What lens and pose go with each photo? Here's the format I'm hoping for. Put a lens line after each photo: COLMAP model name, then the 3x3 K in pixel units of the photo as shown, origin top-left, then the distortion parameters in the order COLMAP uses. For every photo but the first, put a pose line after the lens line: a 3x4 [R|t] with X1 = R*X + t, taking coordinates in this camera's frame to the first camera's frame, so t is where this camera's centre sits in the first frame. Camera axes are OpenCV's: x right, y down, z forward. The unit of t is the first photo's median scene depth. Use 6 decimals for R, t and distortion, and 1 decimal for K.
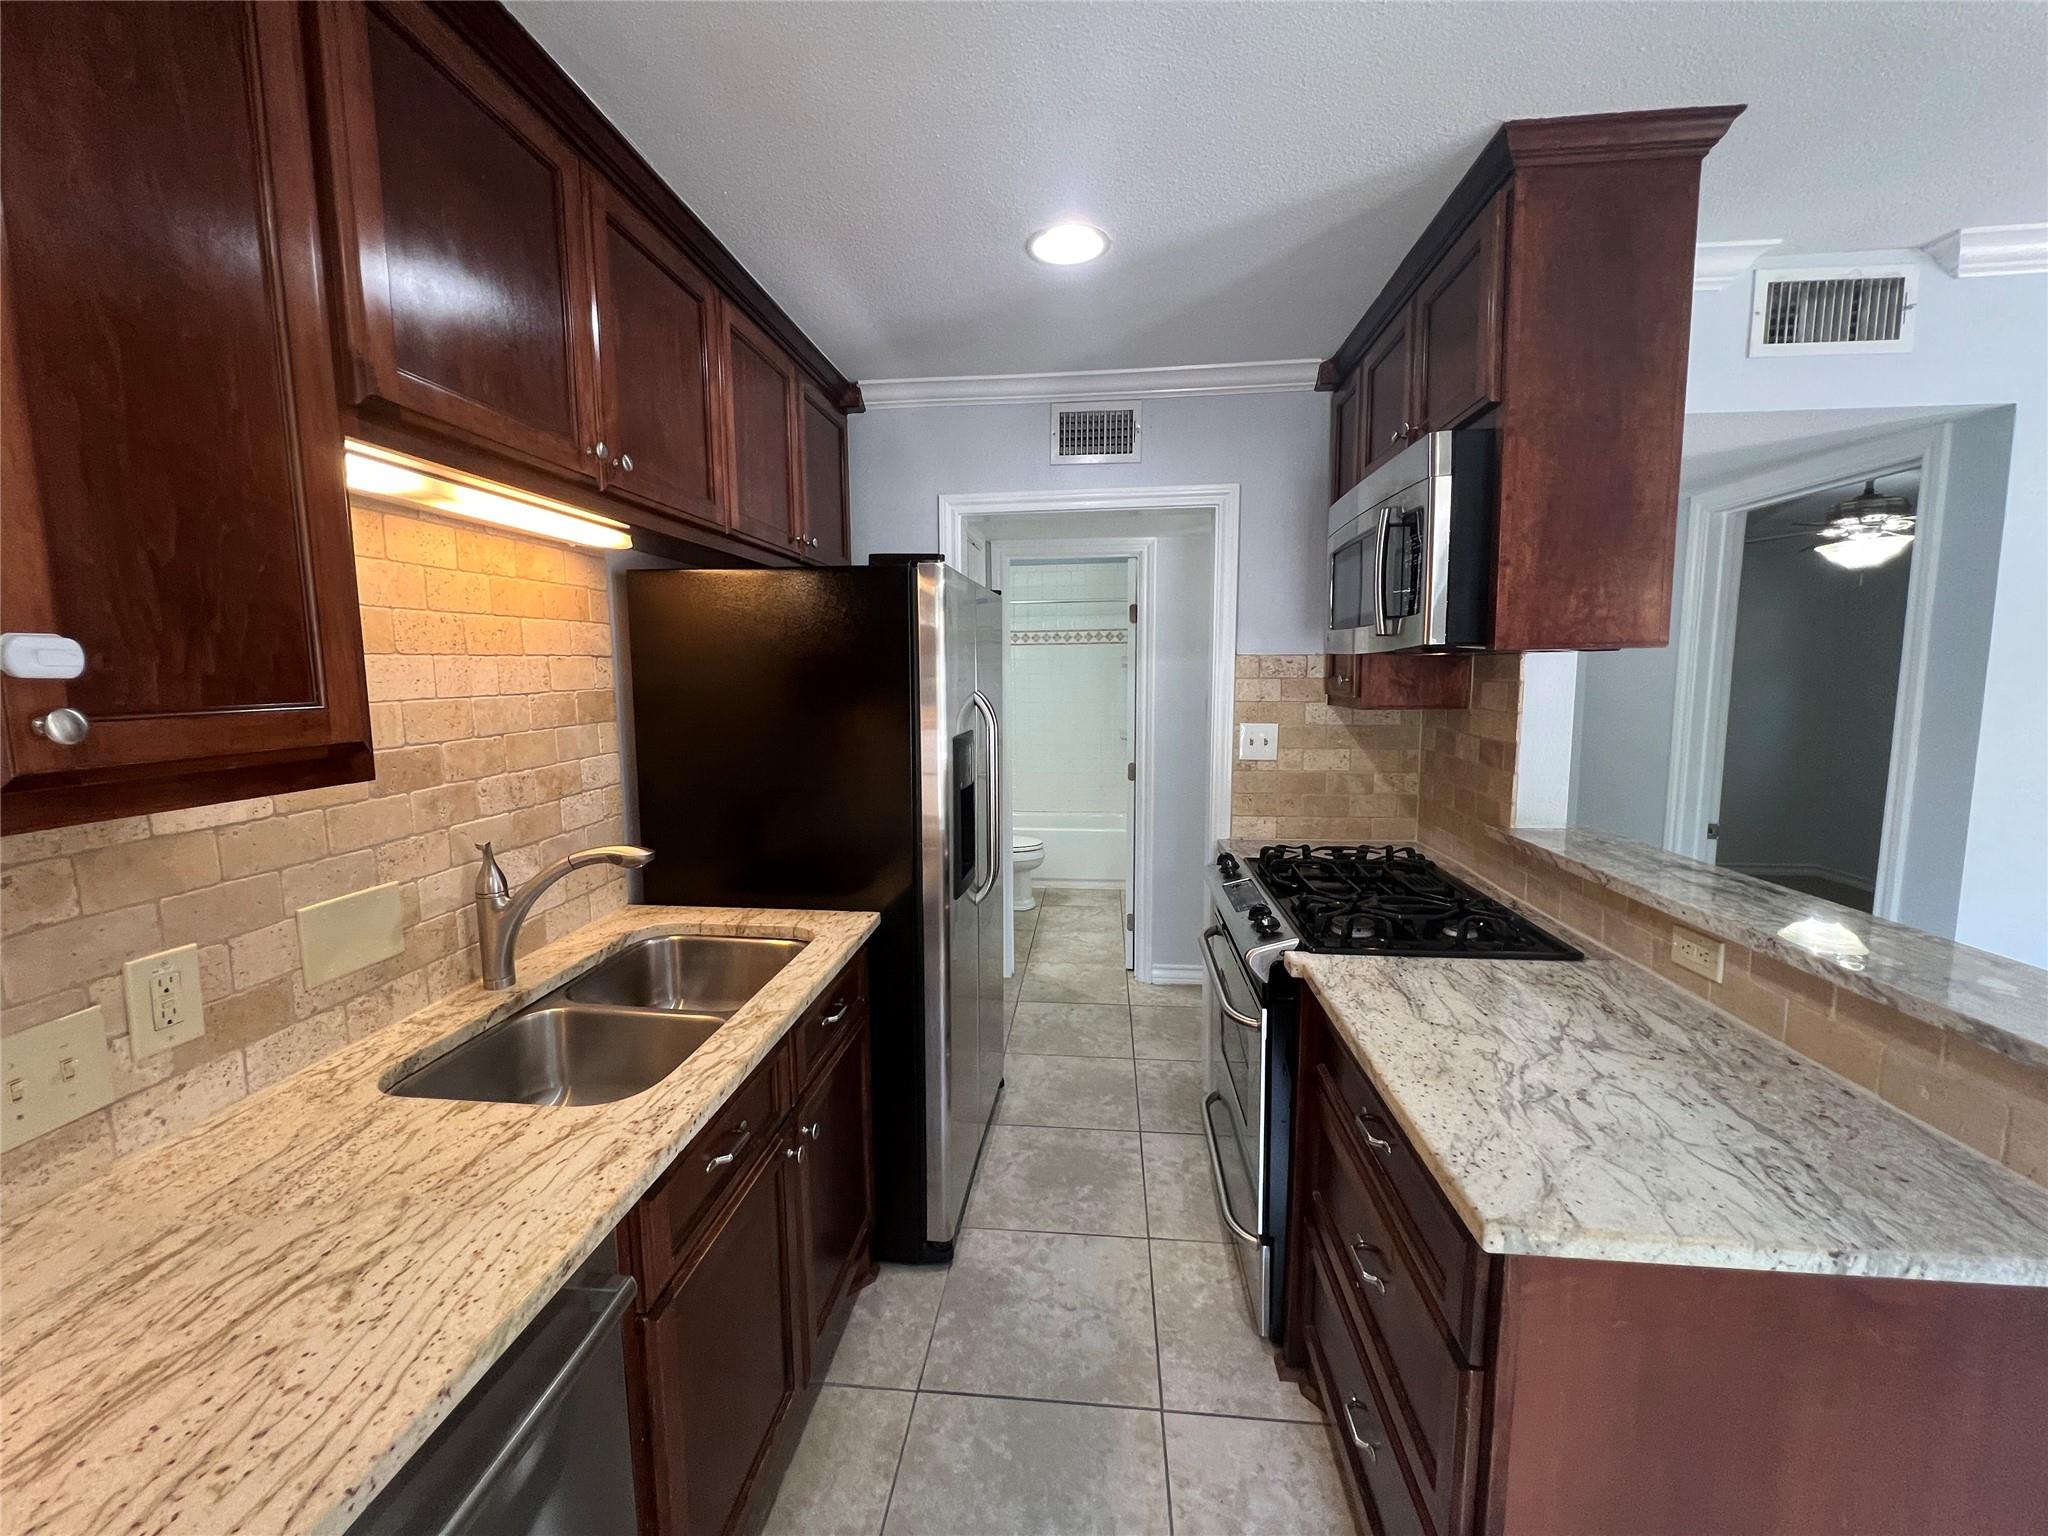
lens RADIAL K [[816.1, 0, 1016.9], [0, 816.1, 763.0], [0, 0, 1]] dist [-0.001950, 0.000246]
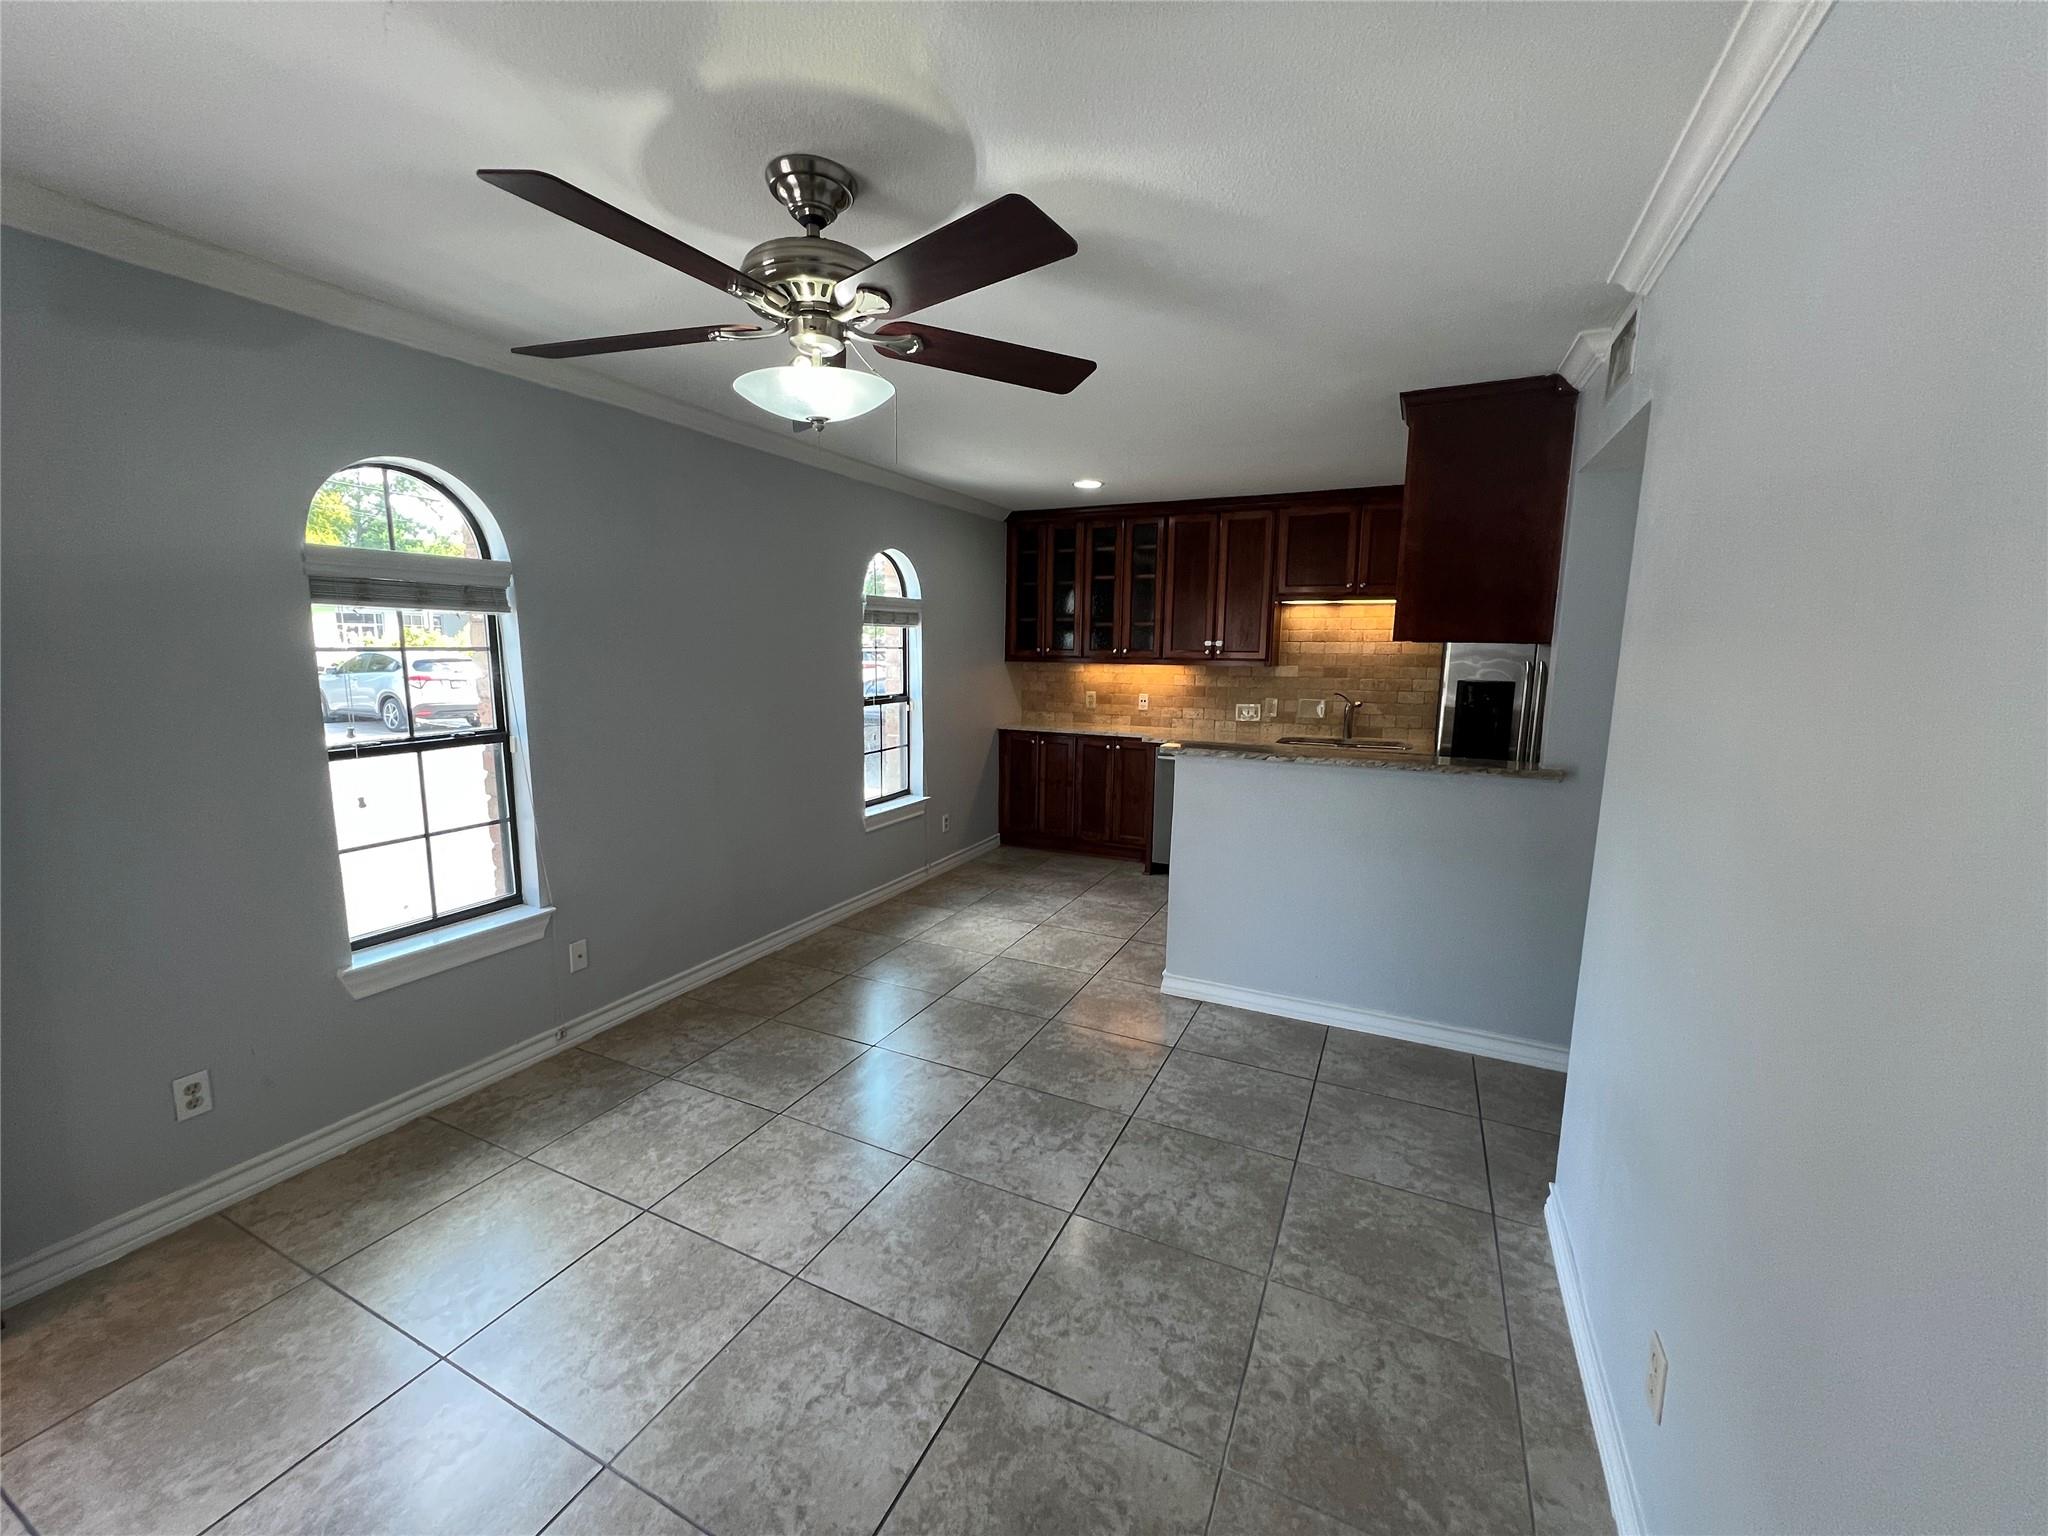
lens RADIAL K [[816.1, 0, 1016.9], [0, 816.1, 763.0], [0, 0, 1]] dist [-0.001950, 0.000246]
pose [[-0.339980, 0.142336, -0.929599, 2.671144], [-0.114929, 0.974782, 0.191287, -0.109334], [0.933384, 0.171871, -0.315048, 0.702234]]
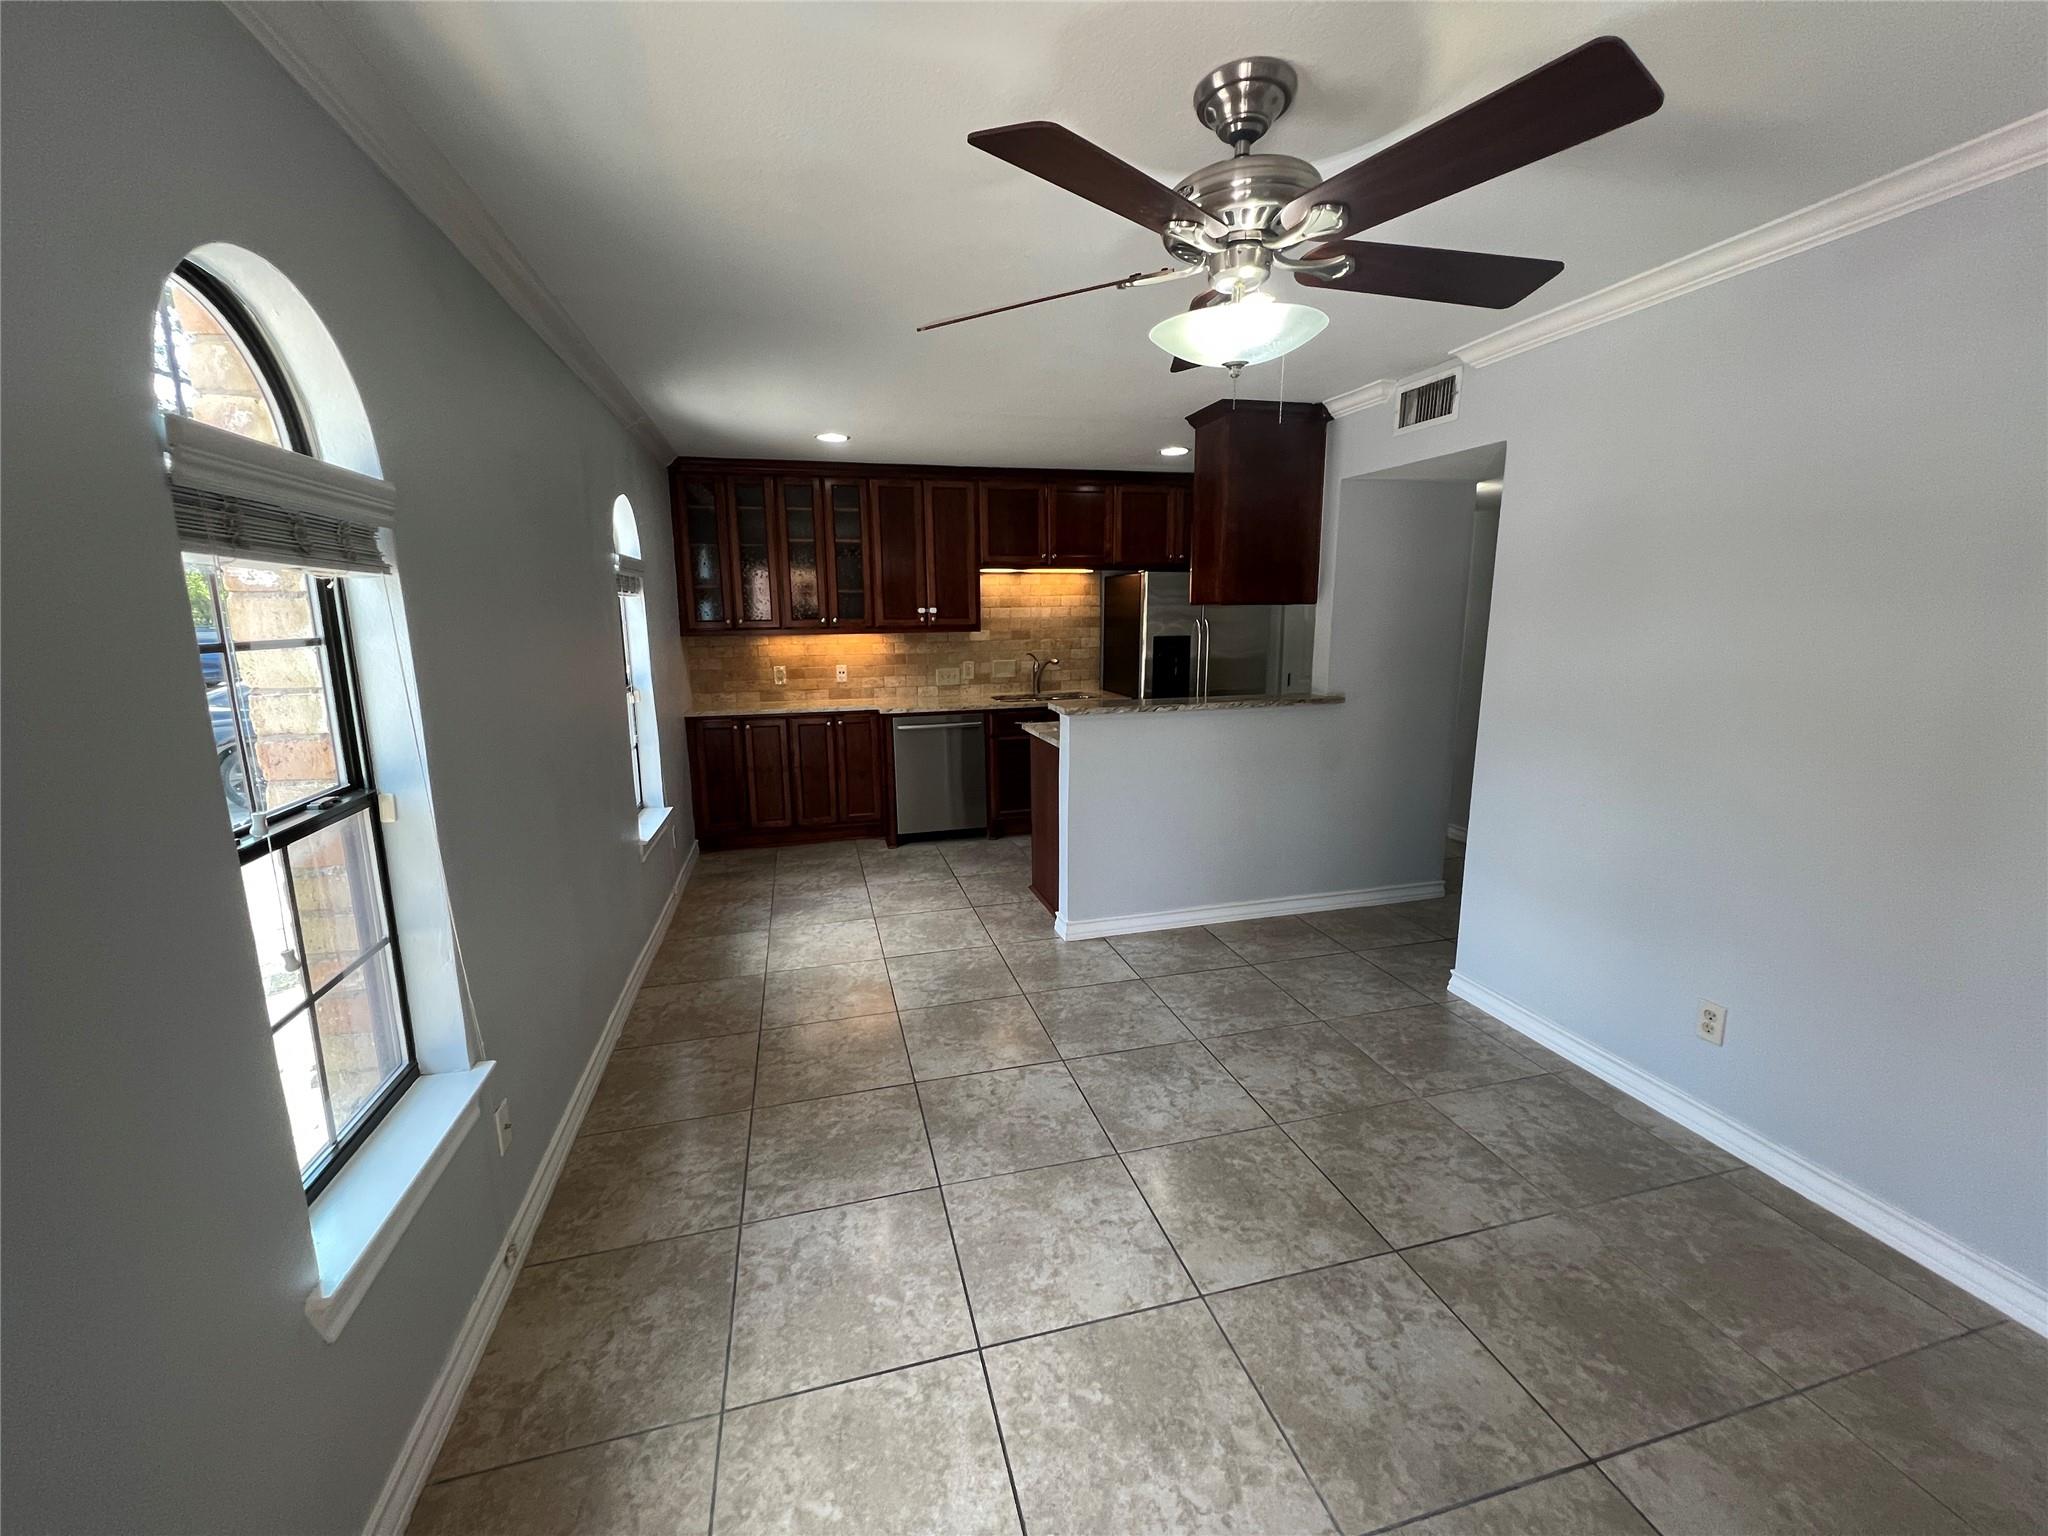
lens RADIAL K [[814.8, 0, 1017.6], [0, 814.8, 765.3], [0, 0, 1]] dist [-0.000804, 0.000121]
pose [[0.355909, 0.180016, -0.917018, 2.585956], [-0.100299, 0.982962, 0.154033, 0.020164], [0.929123, 0.037154, 0.367901, -0.437805]]
